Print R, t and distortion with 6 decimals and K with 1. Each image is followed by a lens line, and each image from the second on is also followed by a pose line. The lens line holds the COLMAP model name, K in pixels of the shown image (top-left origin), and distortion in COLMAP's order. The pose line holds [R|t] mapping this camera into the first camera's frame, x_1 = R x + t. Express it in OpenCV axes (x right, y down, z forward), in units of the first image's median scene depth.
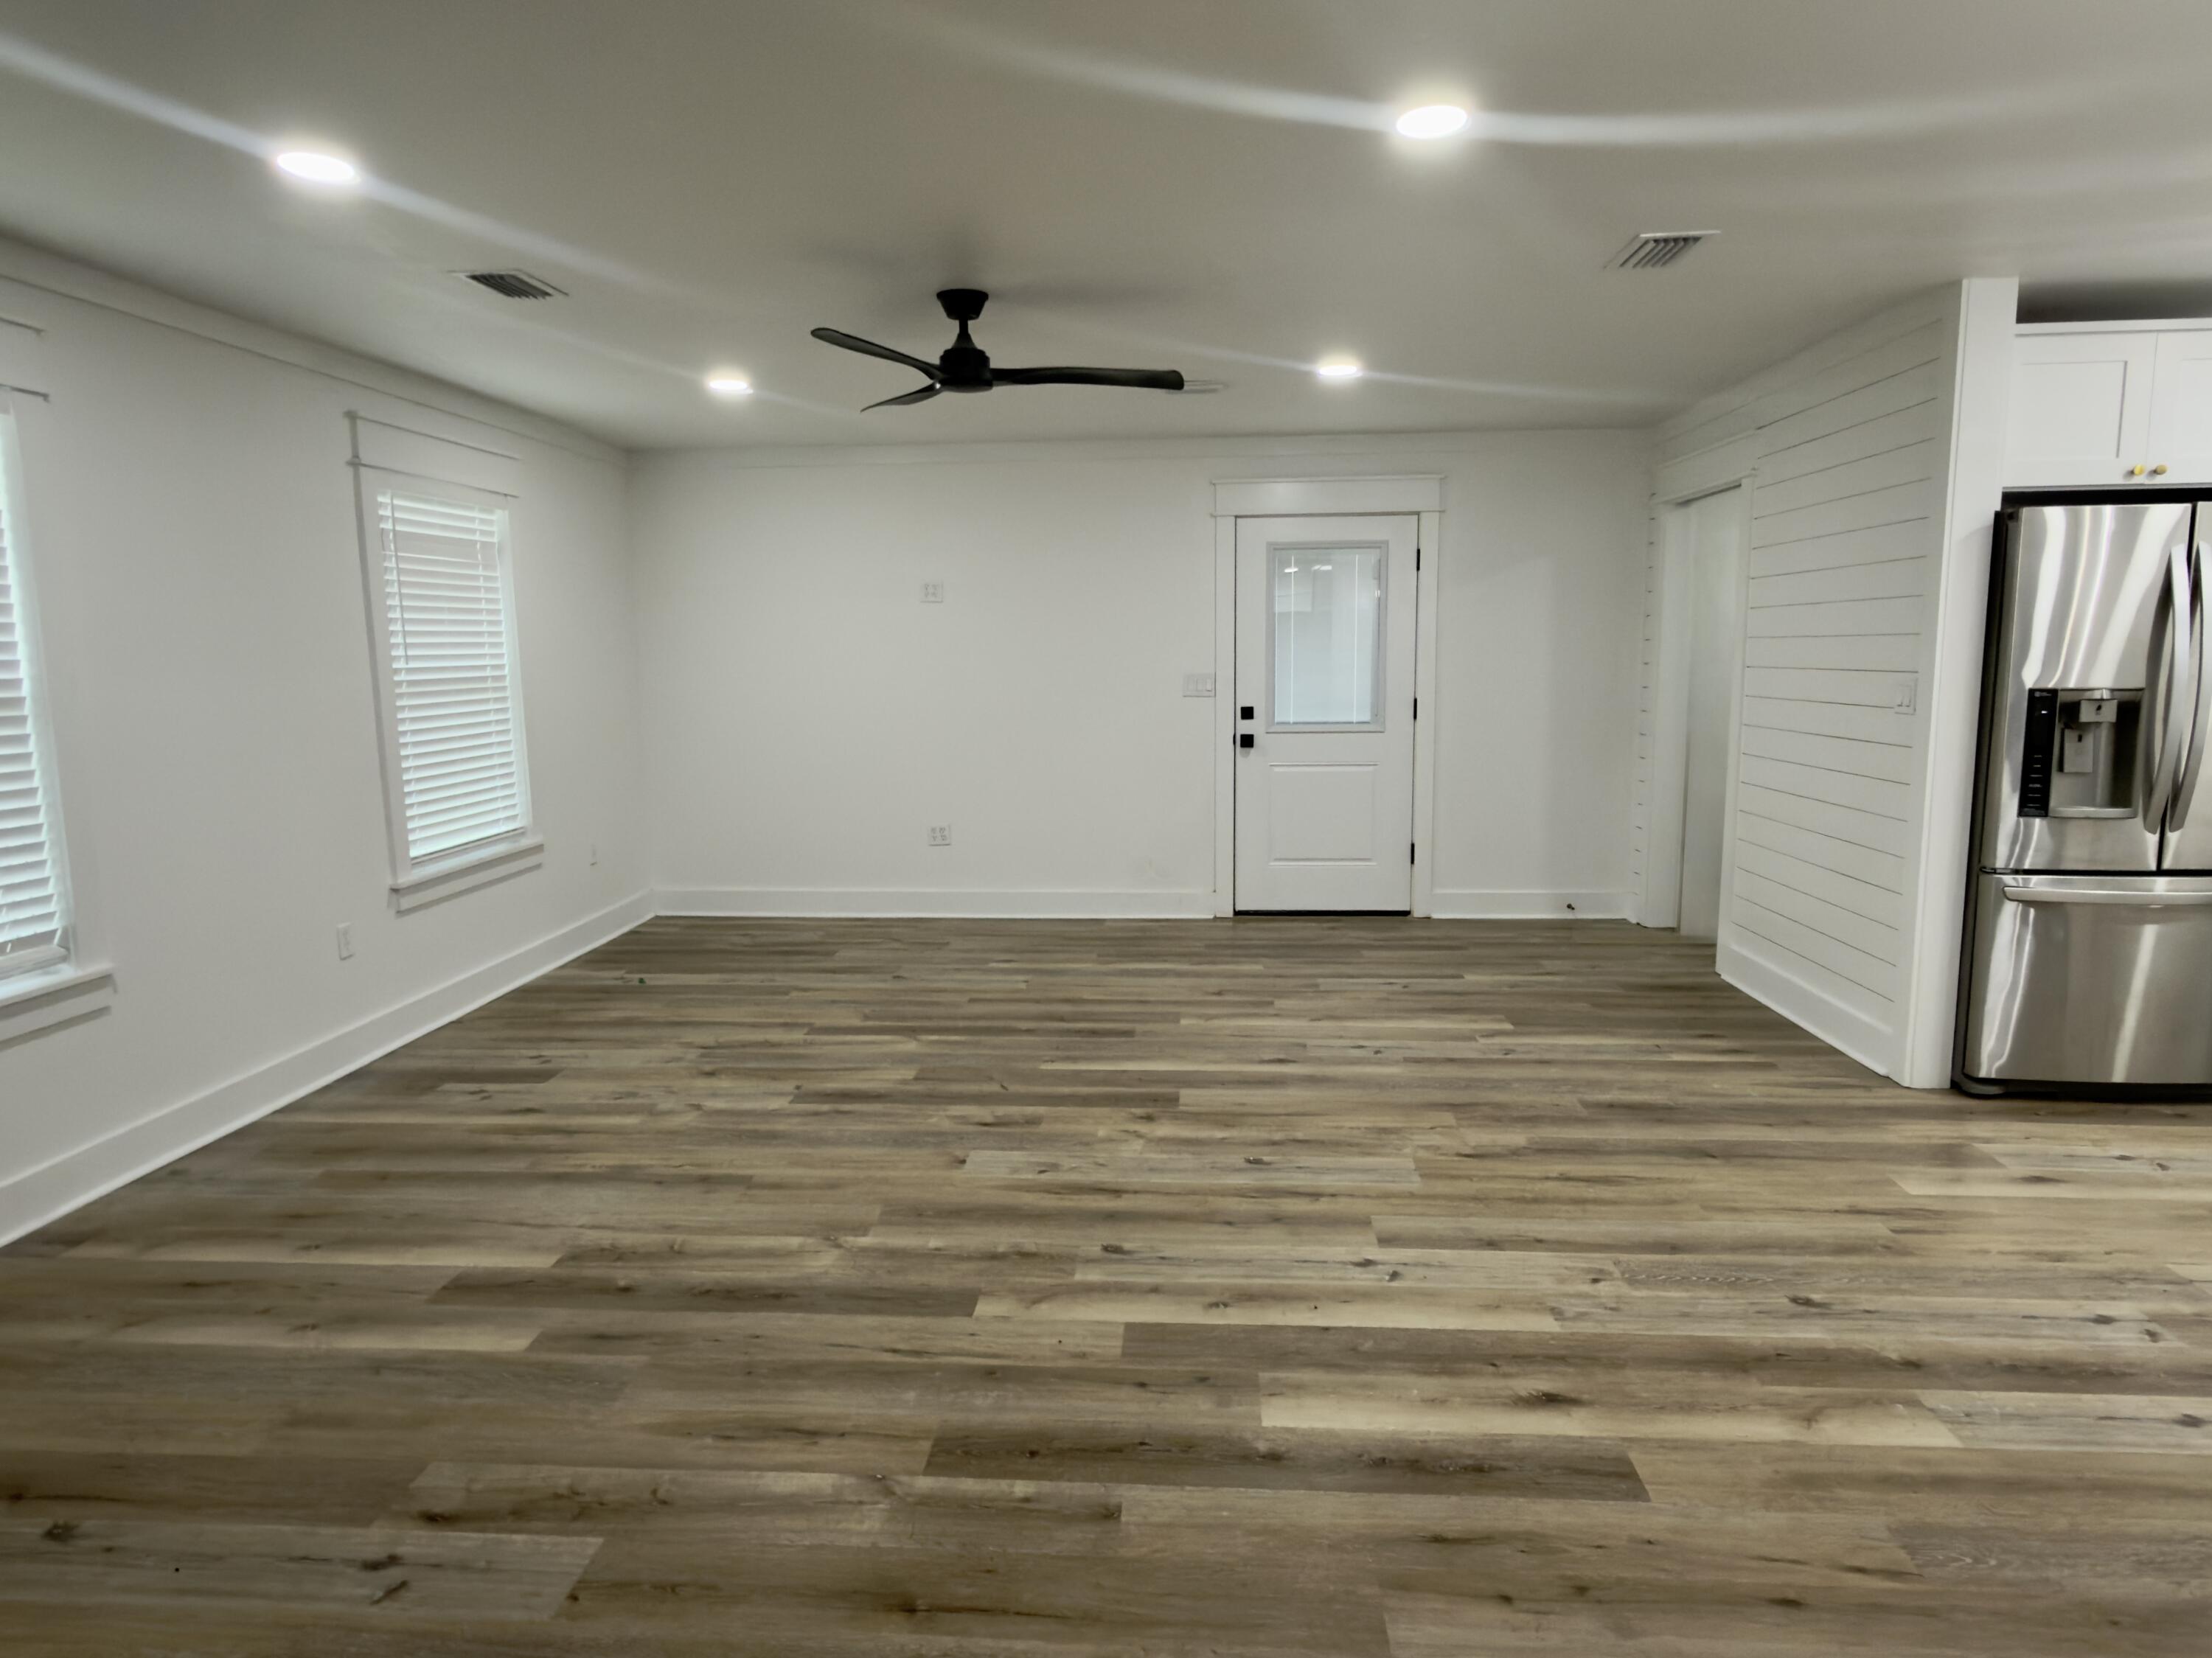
lens RADIAL K [[1308.4, 0, 1103.4], [0, 1308.4, 828.8], [0, 0, 1]] dist [0.006104, 0.001404]
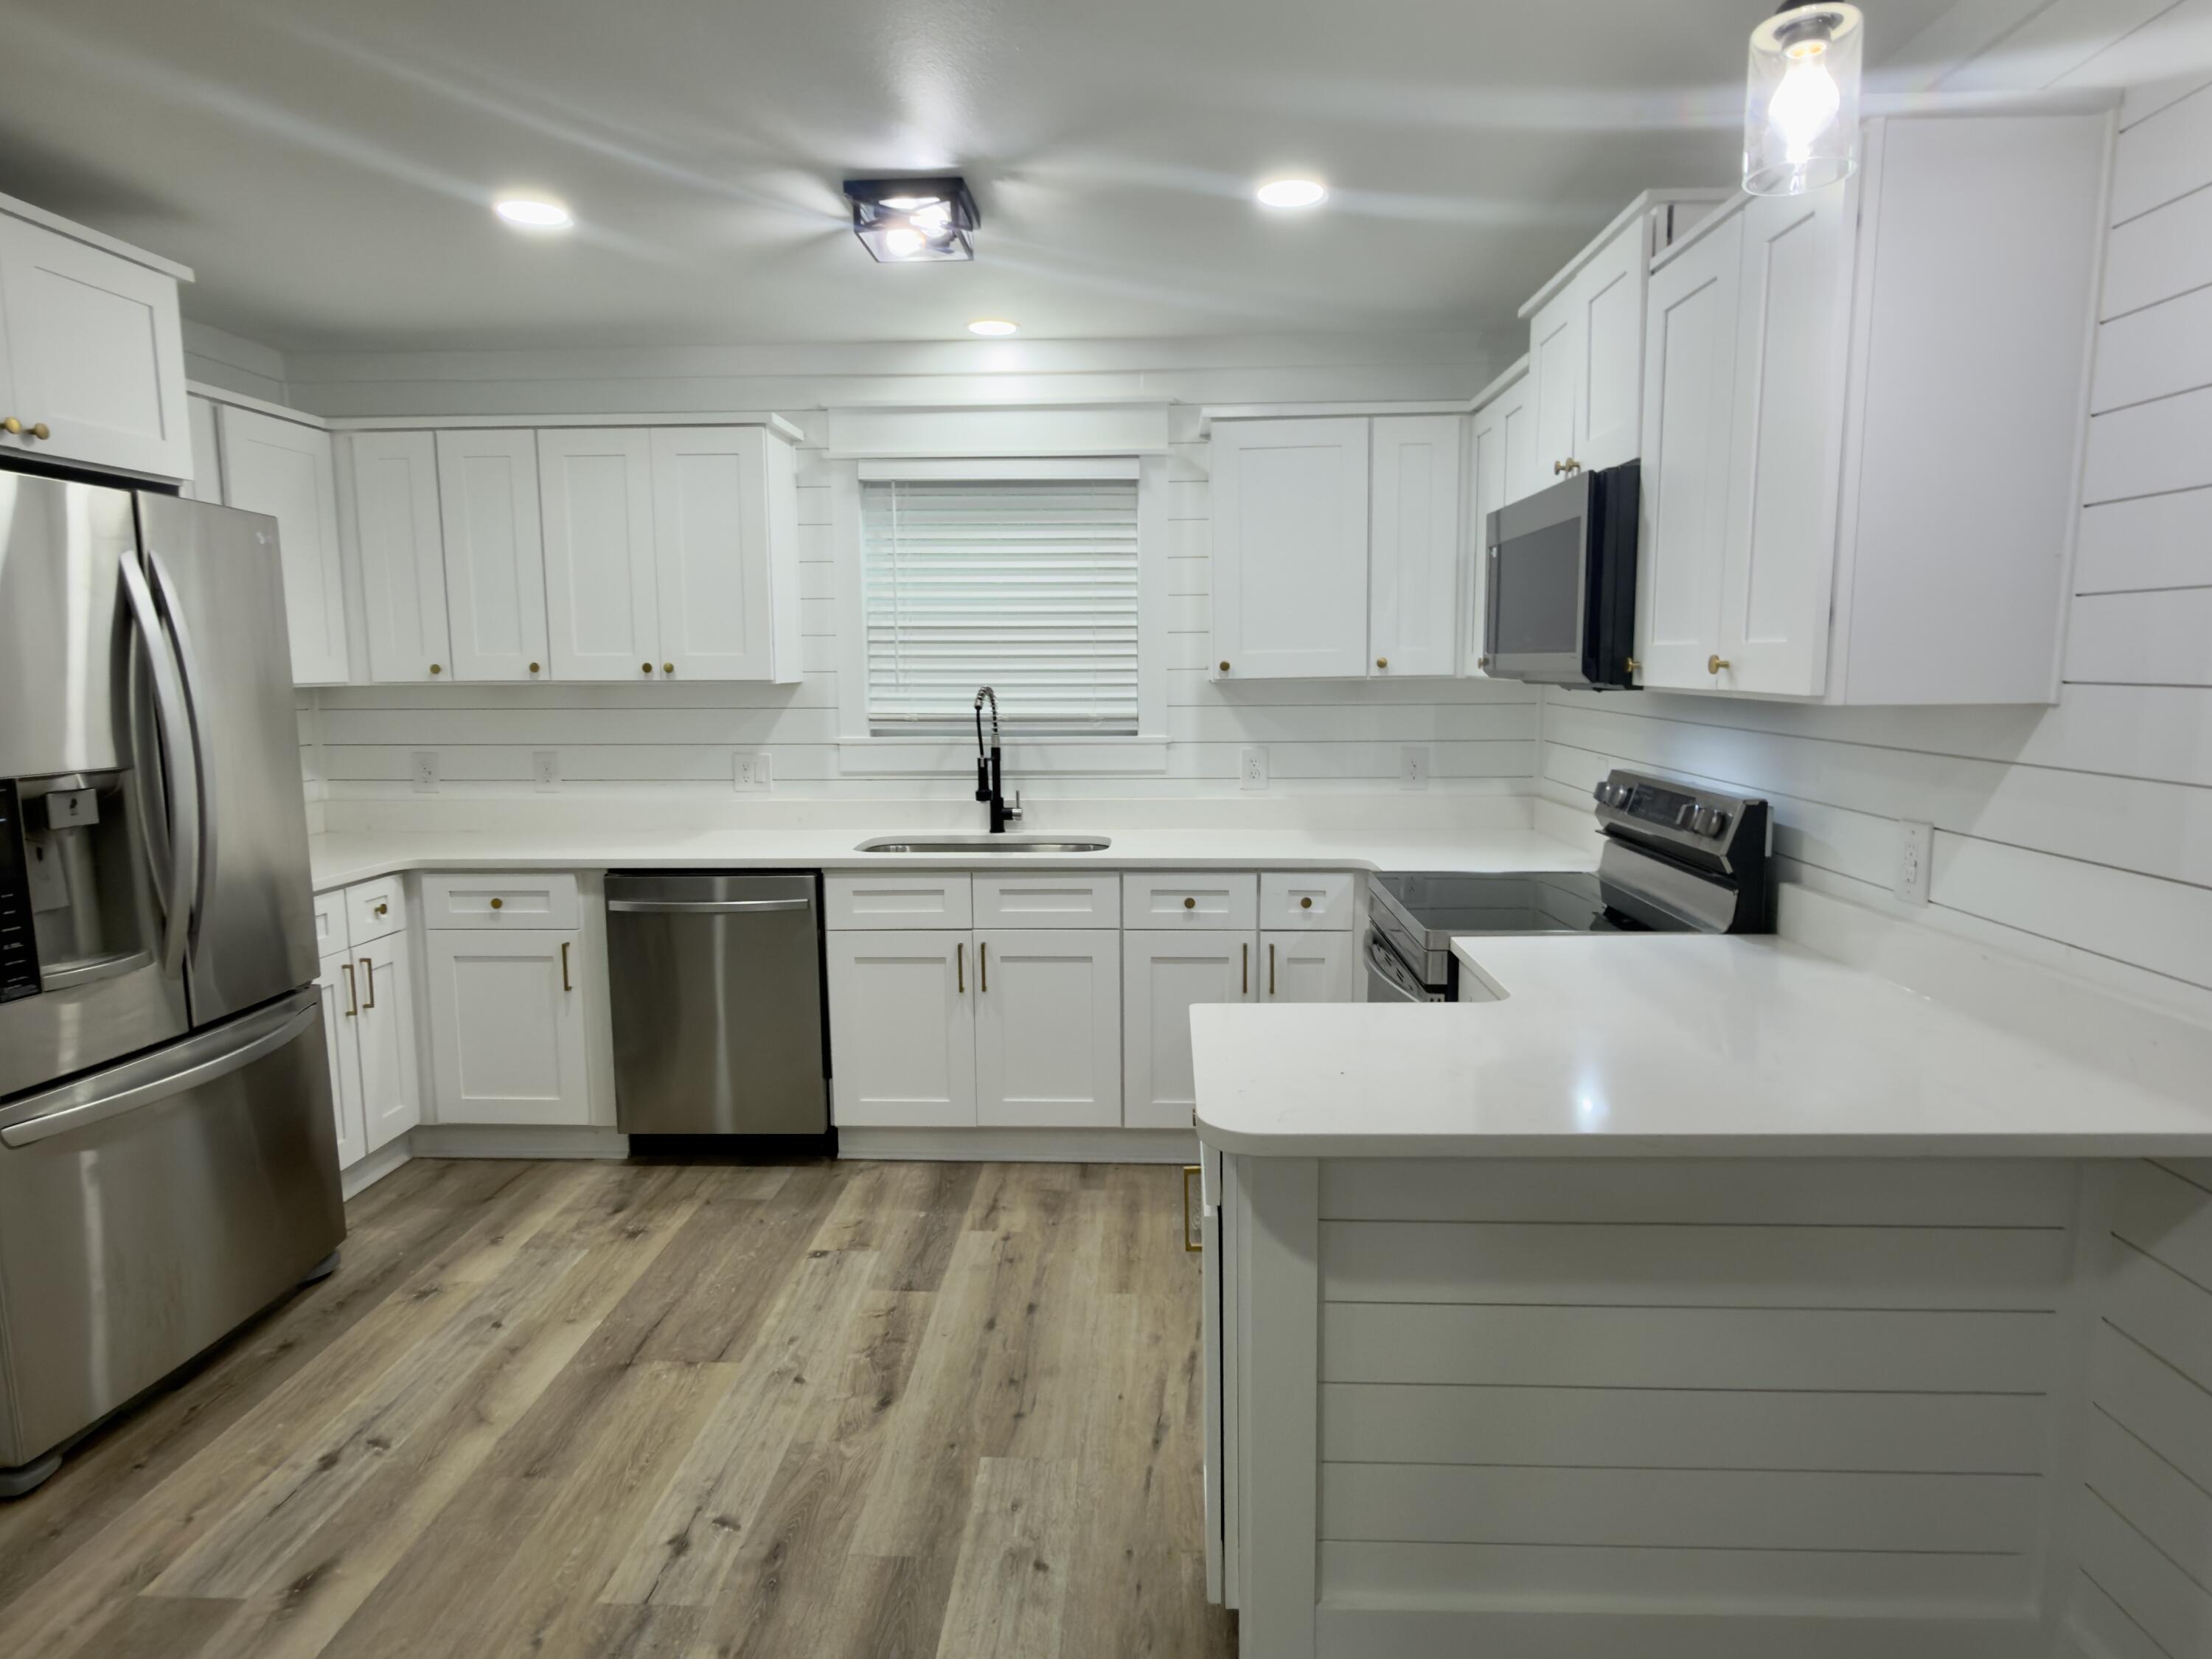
lens RADIAL K [[1308.5, 0, 1105.5], [0, 1308.5, 846.9], [0, 0, 1]] dist [0.006104, 0.001404]
pose [[-0.014691, -0.124848, 0.992067, 0.133612], [0.148649, 0.980876, 0.125641, -0.077758], [-0.988781, 0.149316, 0.004149, 0.520419]]
